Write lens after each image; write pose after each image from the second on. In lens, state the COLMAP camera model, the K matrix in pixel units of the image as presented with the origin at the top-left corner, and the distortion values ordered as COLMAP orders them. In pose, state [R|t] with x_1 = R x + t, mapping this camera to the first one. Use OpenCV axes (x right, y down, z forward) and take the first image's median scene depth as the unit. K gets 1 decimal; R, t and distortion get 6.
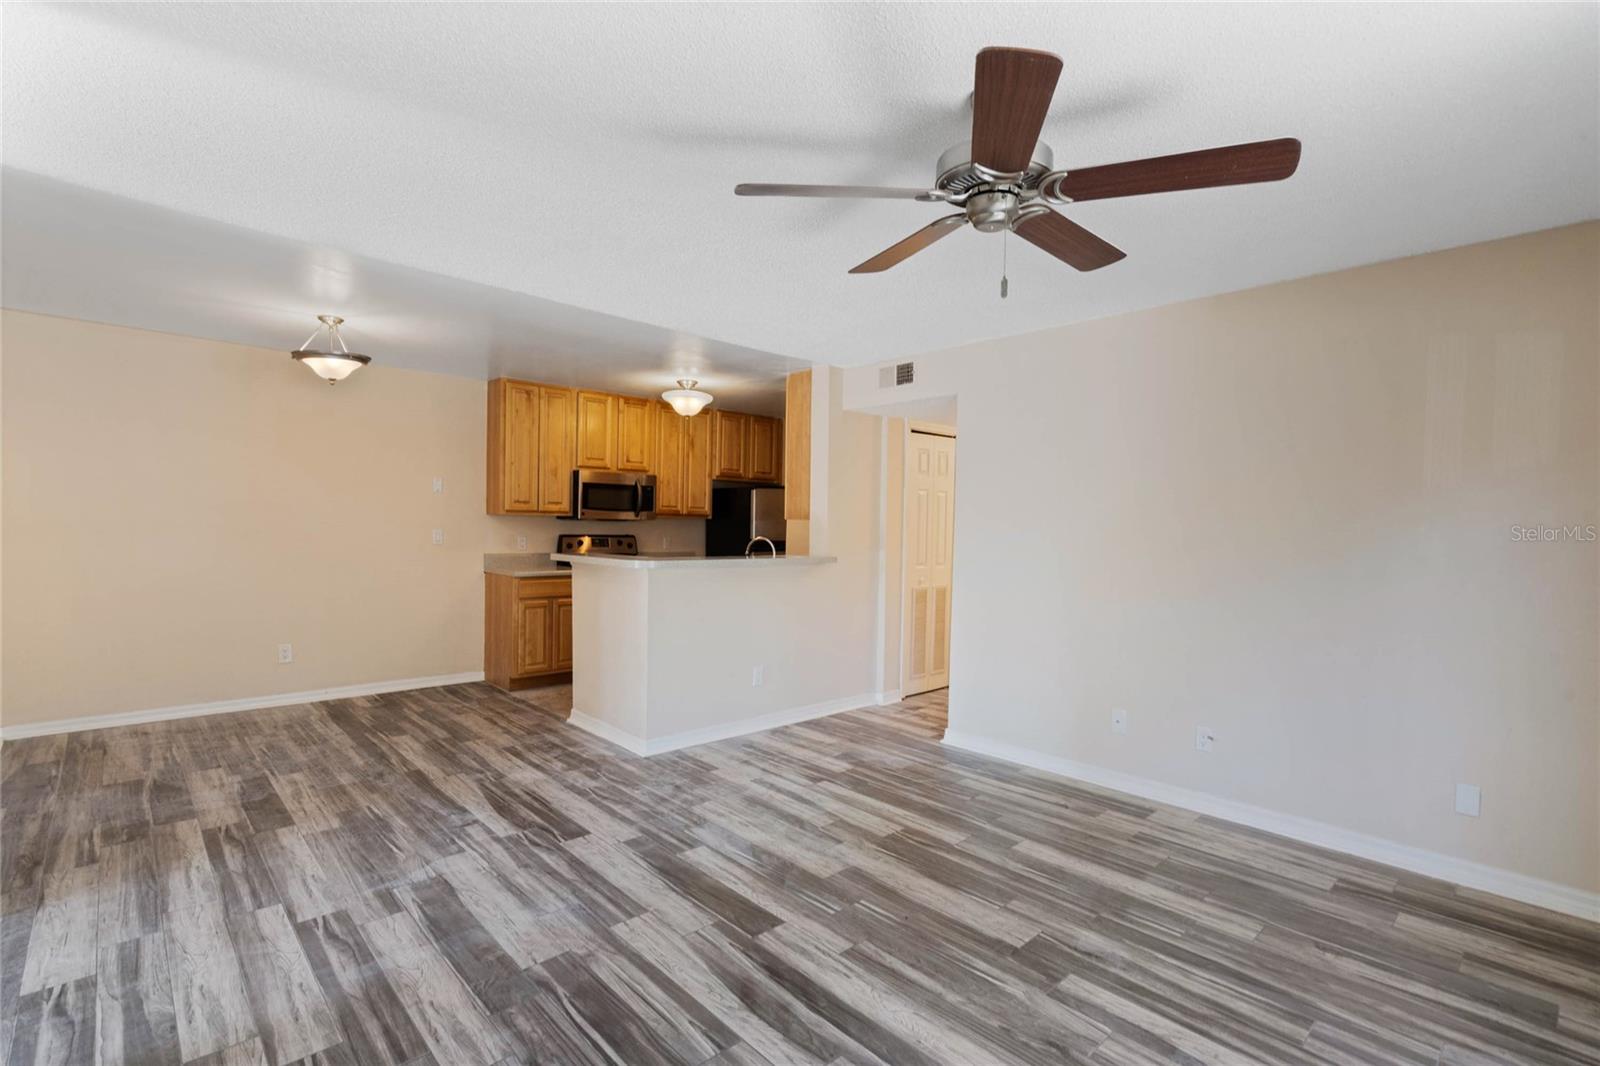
lens RADIAL K [[757.5, 0, 800.0], [0, 757.5, 533.0], [0, 0, 1]] dist [-0.003570, -0.000598]
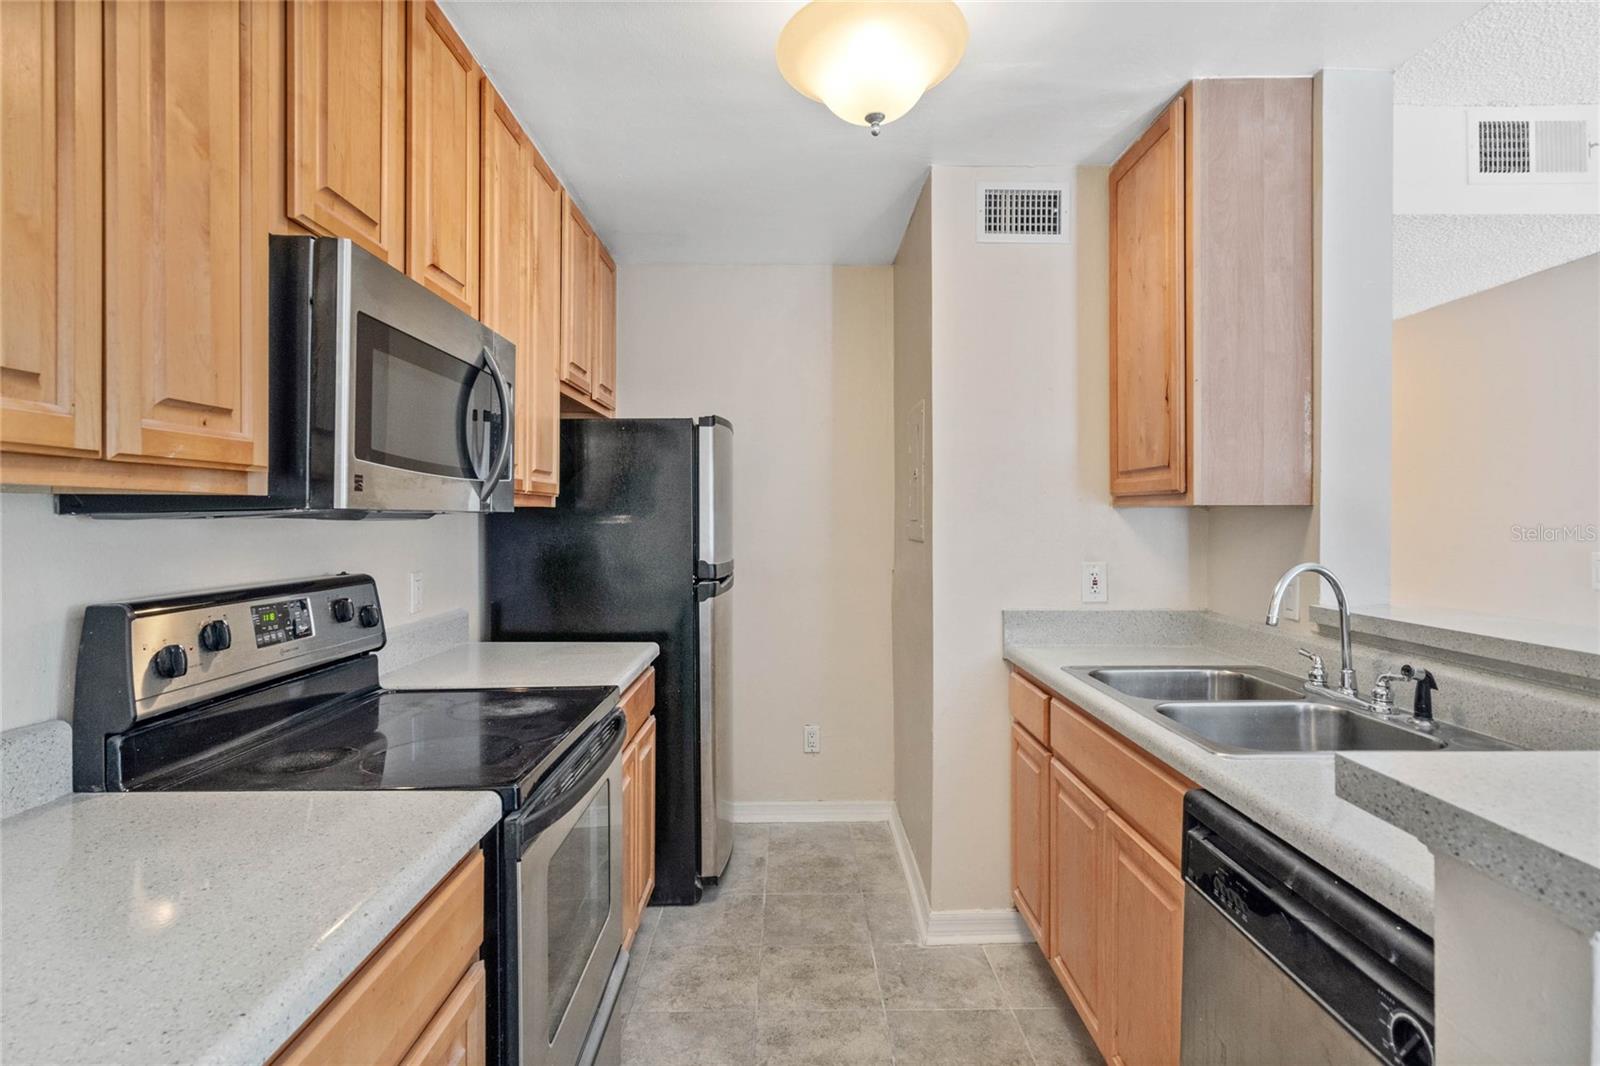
lens RADIAL K [[820.0, 0, 814.8], [0, 820.0, 510.5], [0, 0, 1]] dist [0.004218, 0.000787]
pose [[0.663409, -0.011806, 0.748164, -0.585038], [0.021651, 0.999760, -0.003422, -0.025419], [-0.747944, 0.018469, 0.663505, 1.269447]]
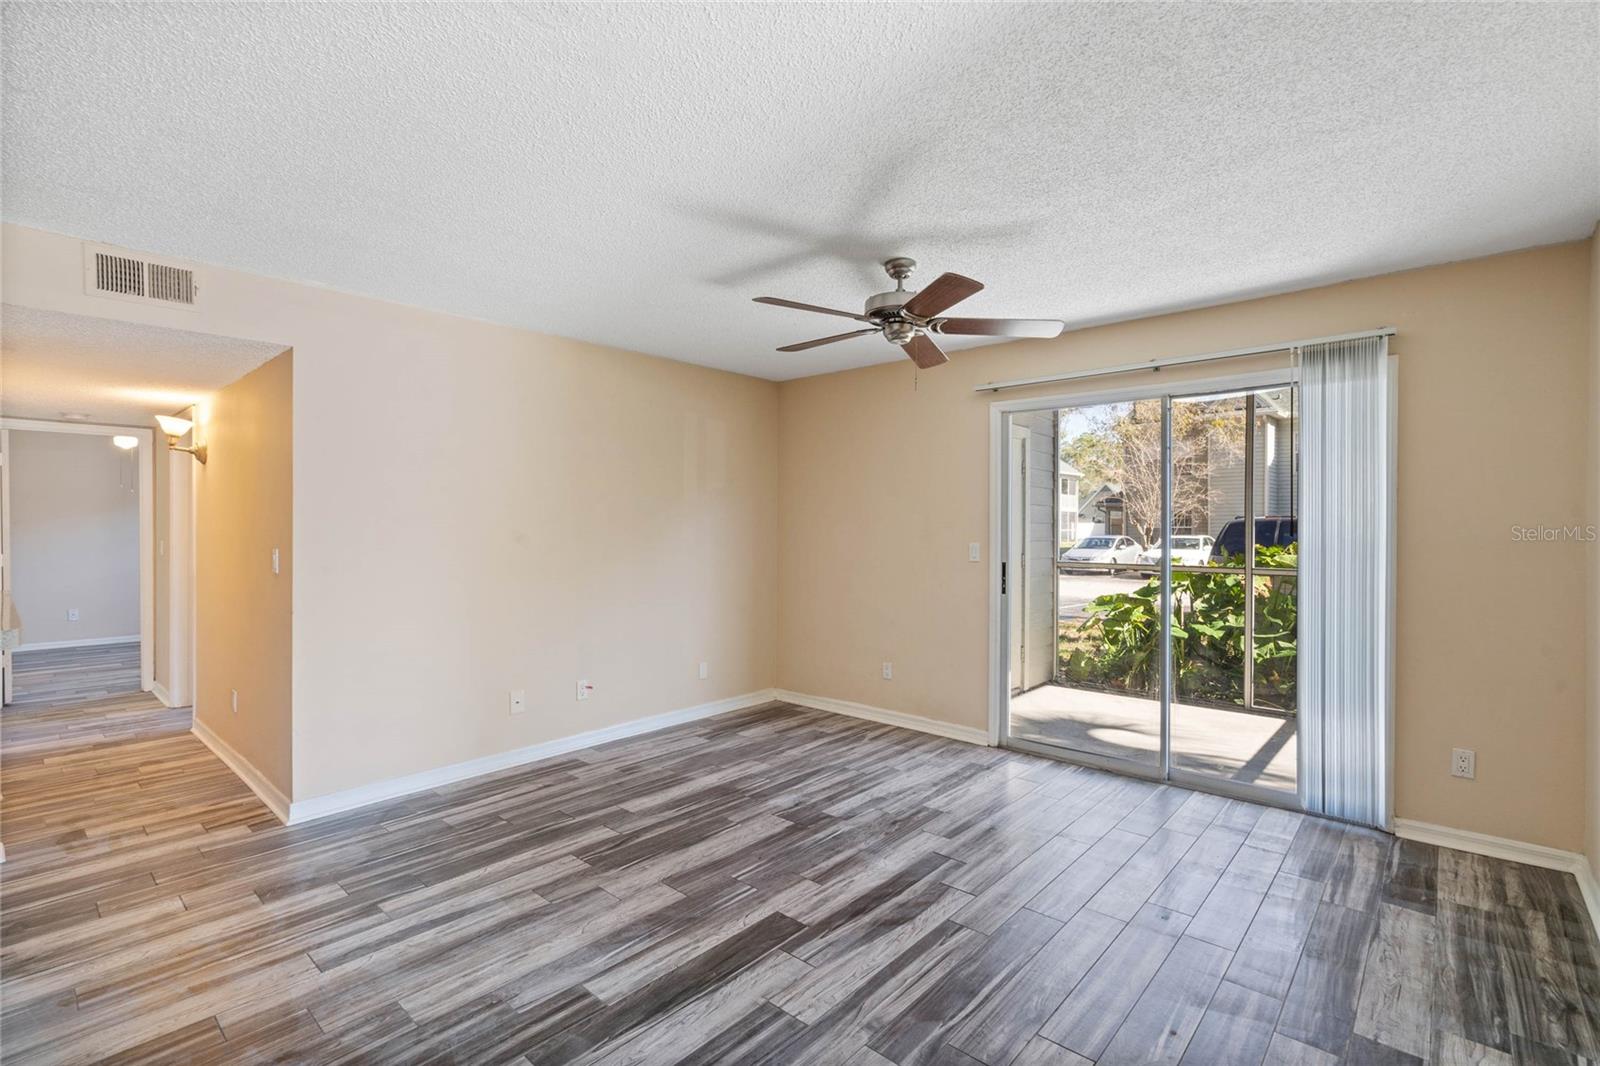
lens RADIAL K [[730.7, 0, 800.0], [0, 730.7, 527.3], [0, 0, 1]] dist [0.000825, -0.000139]
pose [[-0.097998, -0.020200, 0.994982, -0.649140], [0.012430, 0.999691, 0.021520, -0.019799], [-0.995109, 0.014477, -0.097717, 0.684731]]
